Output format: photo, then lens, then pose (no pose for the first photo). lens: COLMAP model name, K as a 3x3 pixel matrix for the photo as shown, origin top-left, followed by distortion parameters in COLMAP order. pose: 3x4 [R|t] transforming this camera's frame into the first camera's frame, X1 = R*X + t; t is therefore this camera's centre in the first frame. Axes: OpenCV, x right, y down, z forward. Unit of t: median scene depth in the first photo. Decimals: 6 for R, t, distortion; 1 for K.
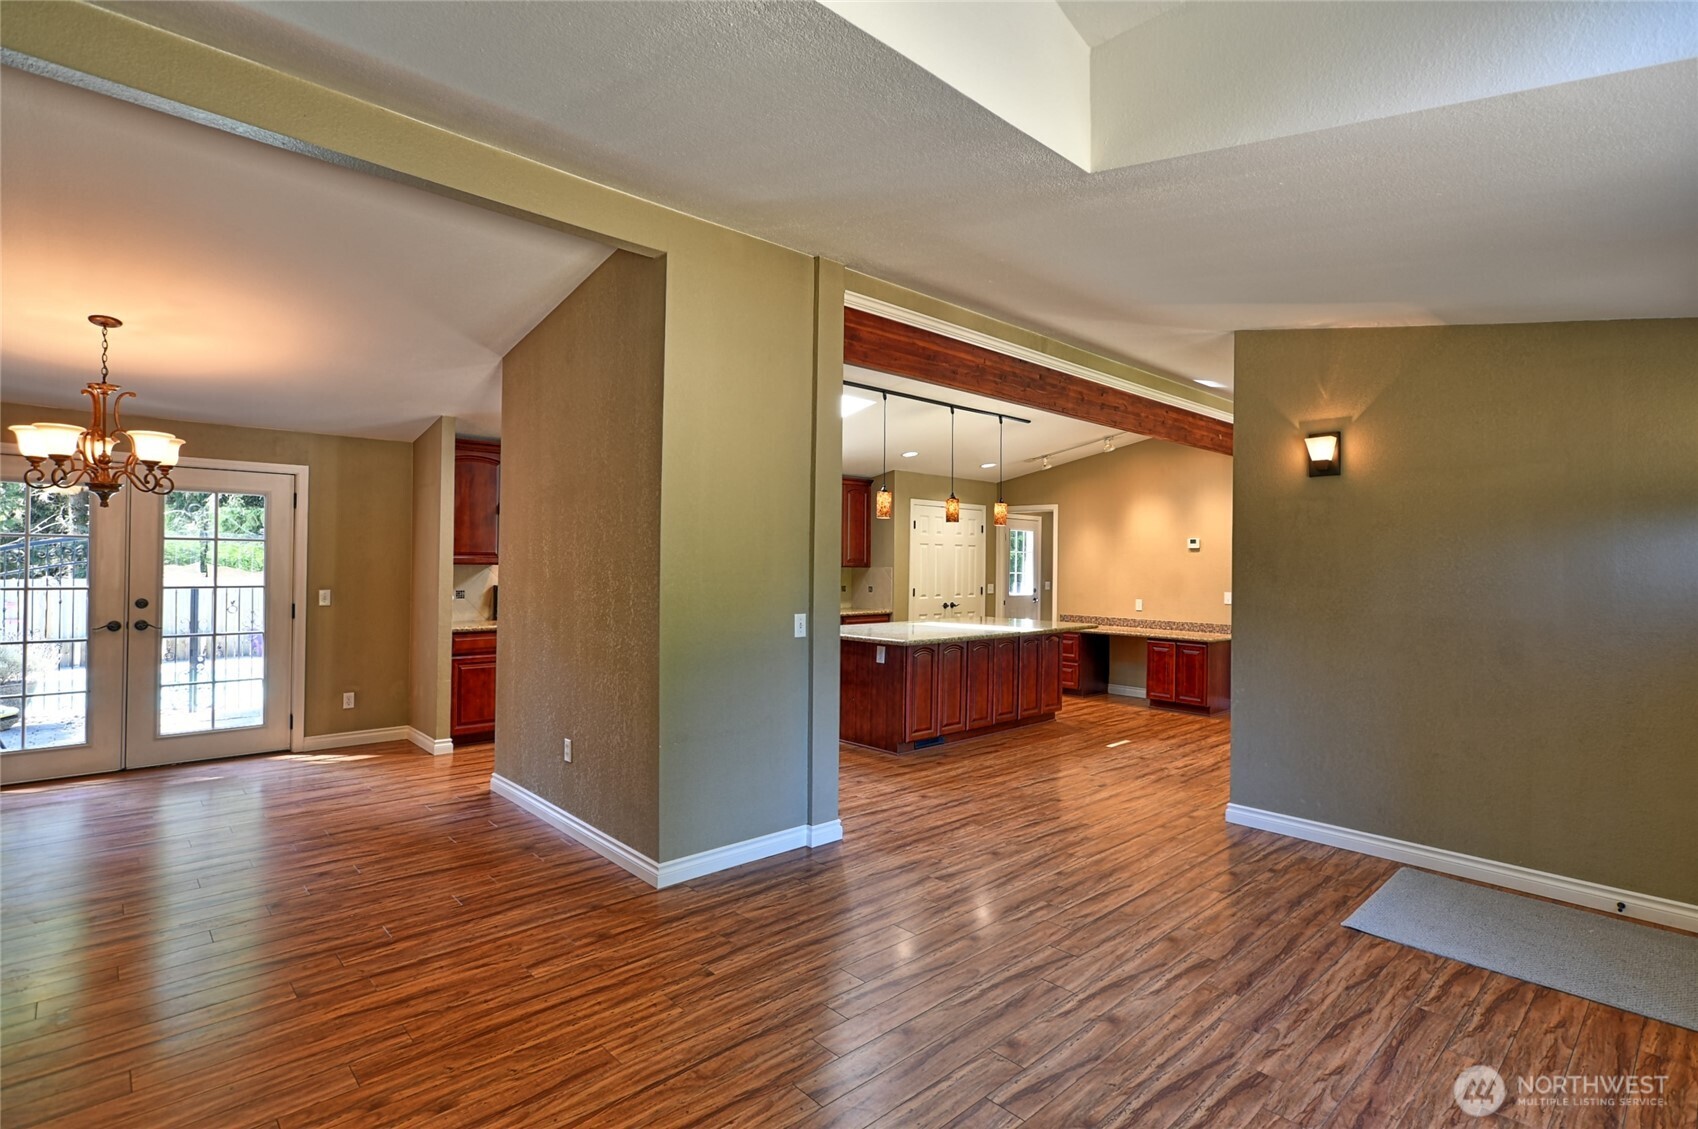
lens RADIAL K [[825.6, 0, 855.8], [0, 825.6, 551.3], [0, 0, 1]] dist [-0.022897, 0.017965]
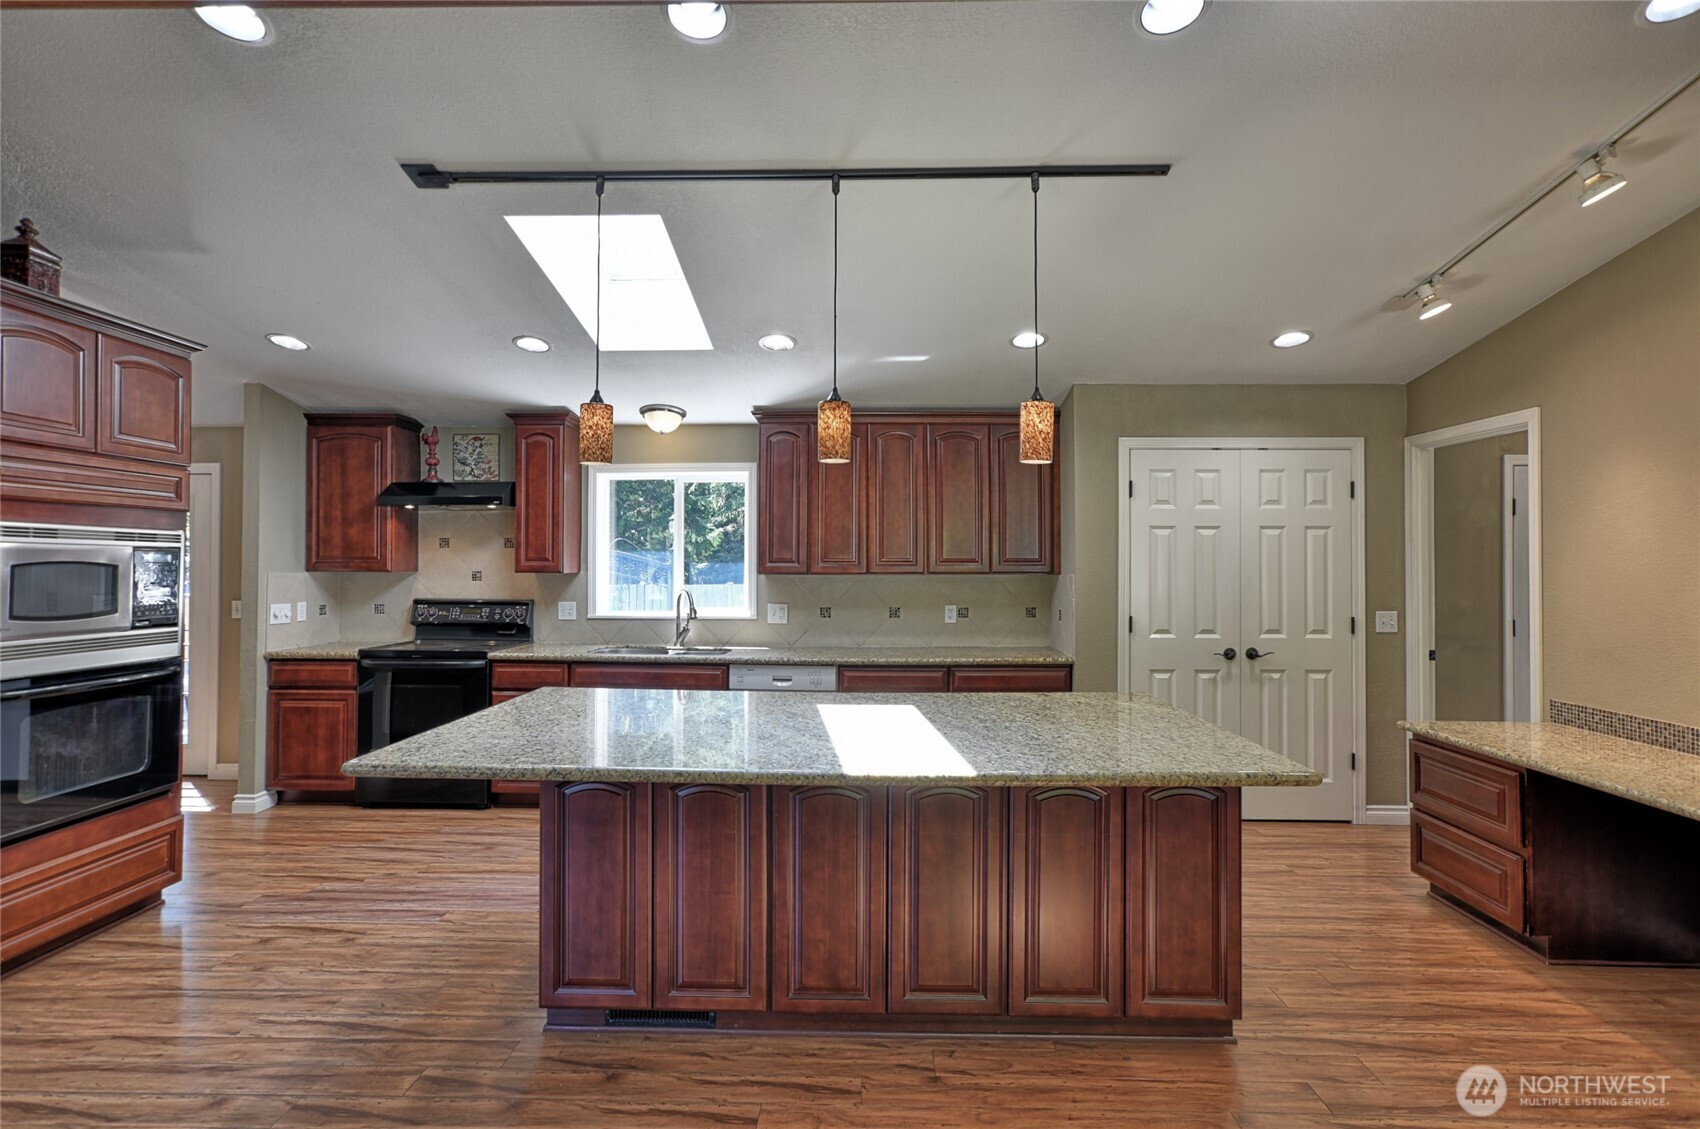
lens RADIAL K [[826.5, 0, 853.7], [0, 826.5, 558.6], [0, 0, 1]] dist [-0.022897, 0.017965]
pose [[0.717077, -0.014298, -0.696847, 0.409930], [0.014688, 0.999878, -0.005401, 0.014316], [0.696839, -0.006363, 0.717200, 0.741630]]
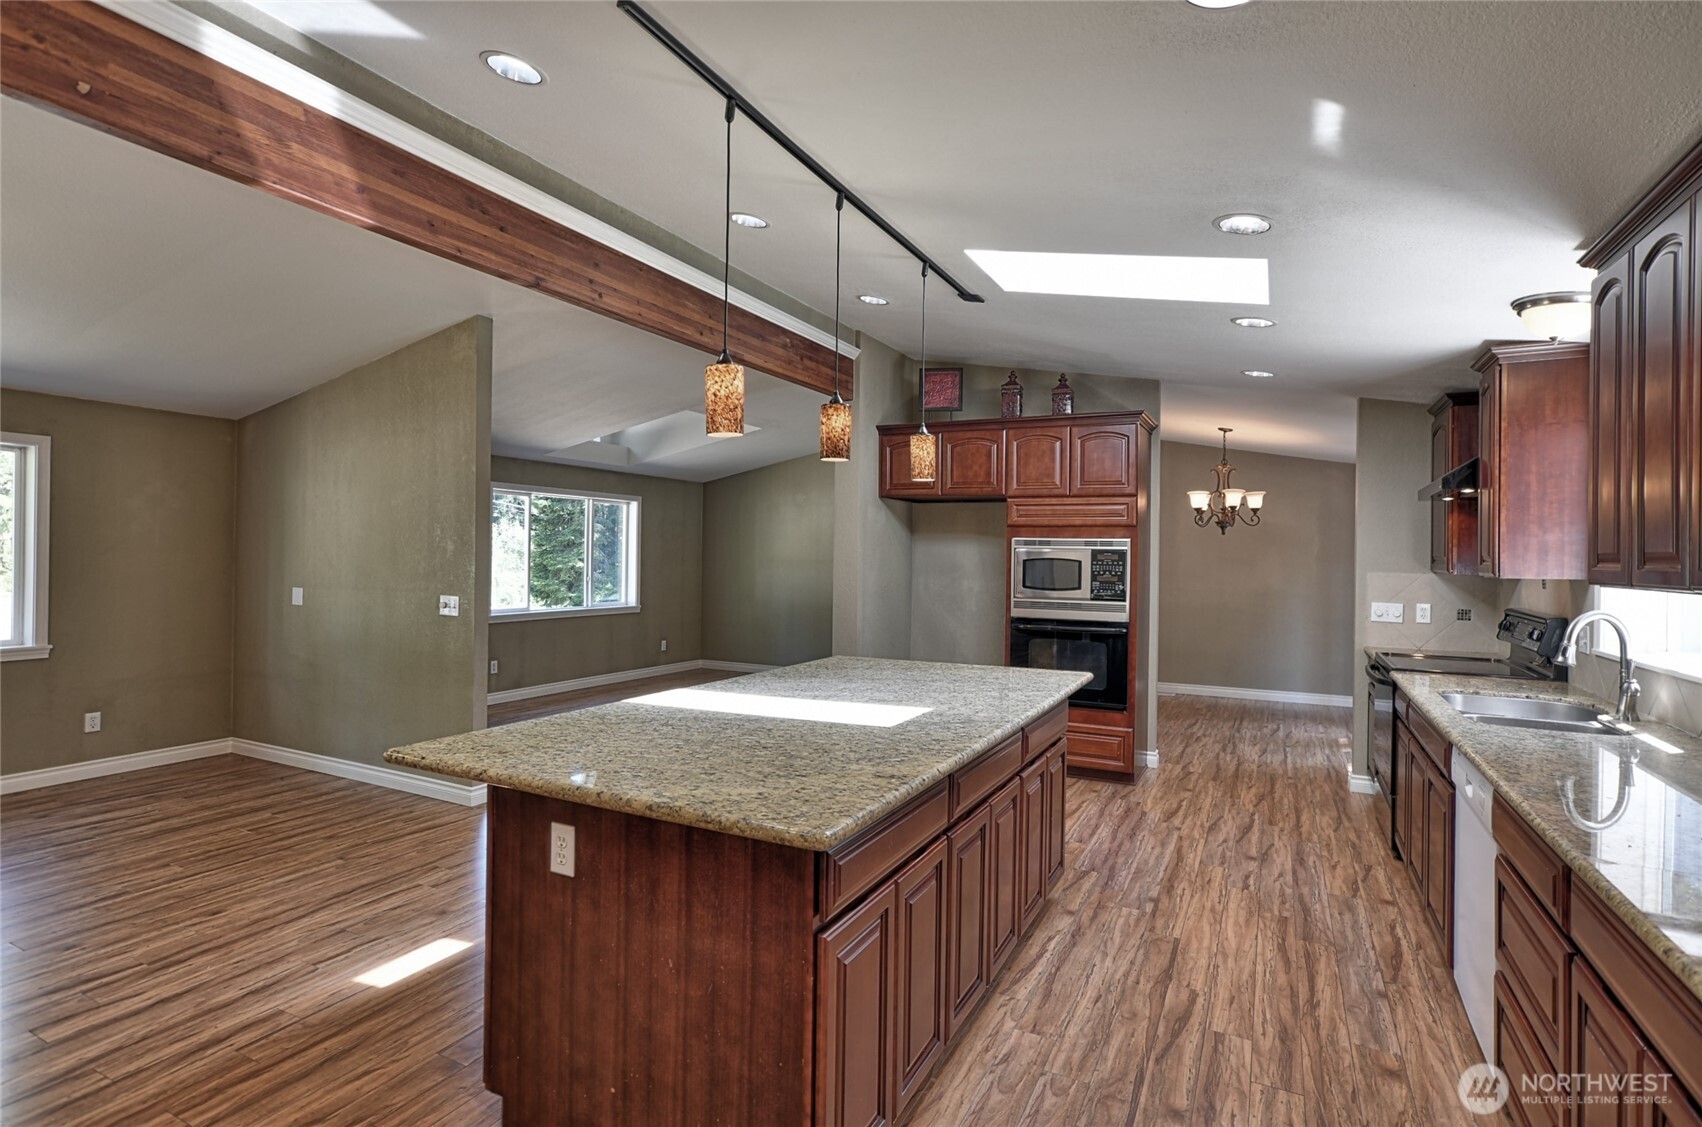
lens RADIAL K [[827.5, 0, 856.4], [0, 827.5, 569.7], [0, 0, 1]] dist [-0.022897, 0.017965]
pose [[-0.937958, -0.017281, -0.346319, 0.259826], [-0.019520, 0.999805, 0.002979, 0.019656], [0.346200, 0.009554, -0.938112, 1.440714]]
